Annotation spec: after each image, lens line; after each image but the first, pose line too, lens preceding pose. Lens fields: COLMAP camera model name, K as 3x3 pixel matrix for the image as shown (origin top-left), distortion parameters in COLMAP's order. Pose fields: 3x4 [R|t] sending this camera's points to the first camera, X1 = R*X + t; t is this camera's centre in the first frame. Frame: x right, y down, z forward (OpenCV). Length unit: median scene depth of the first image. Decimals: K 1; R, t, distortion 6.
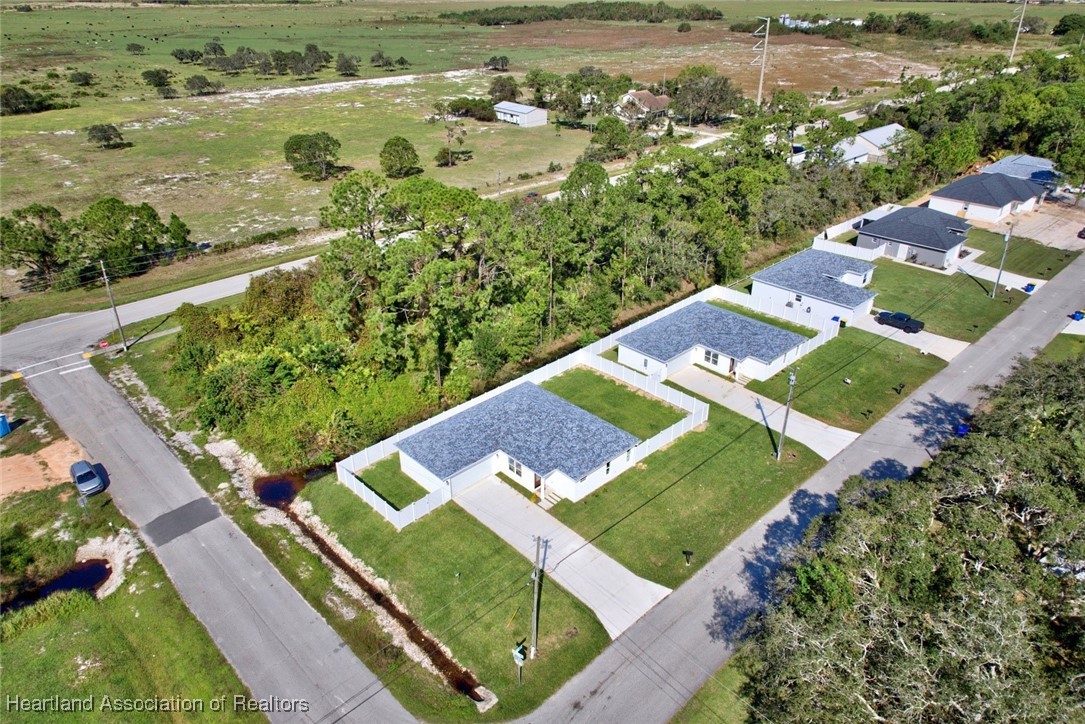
lens RADIAL K [[724.1, 0, 543.3], [0, 724.1, 359.5], [0, 0, 1]] dist [0.061512, -0.026971]
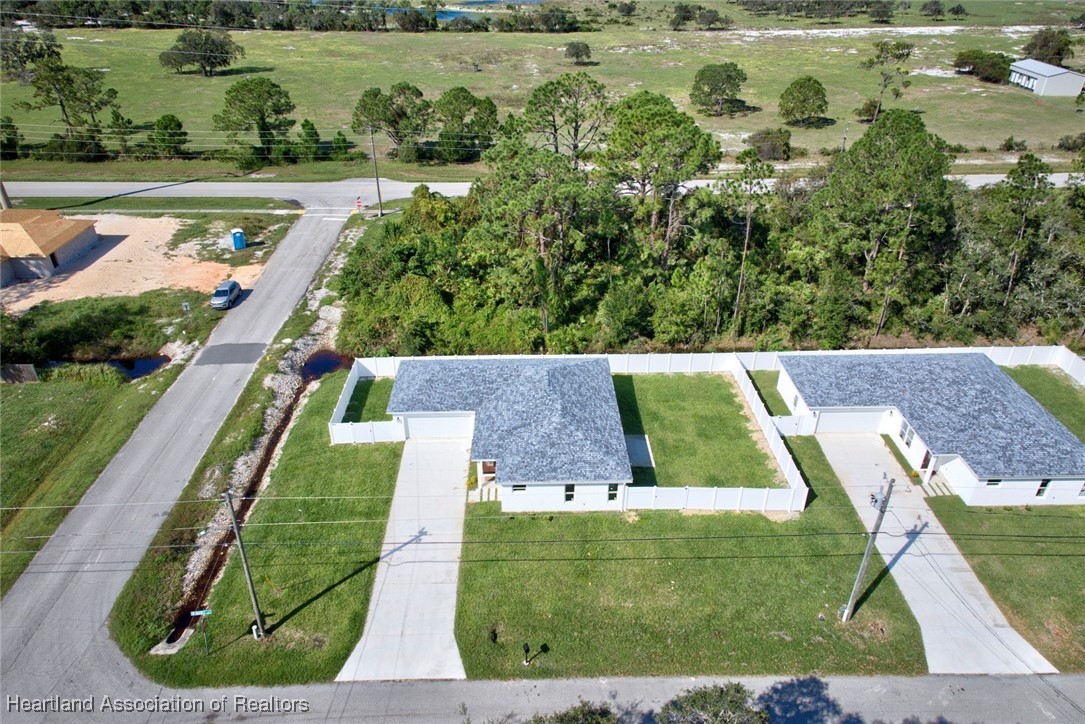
lens RADIAL K [[724.1, 0, 545.3], [0, 724.1, 365.0], [0, 0, 1]] dist [0.061512, -0.026971]
pose [[0.740017, 0.348710, -0.575131, 0.431827], [-0.319022, 0.934773, 0.156282, -0.072343], [0.592114, 0.067828, 0.802995, 0.391147]]
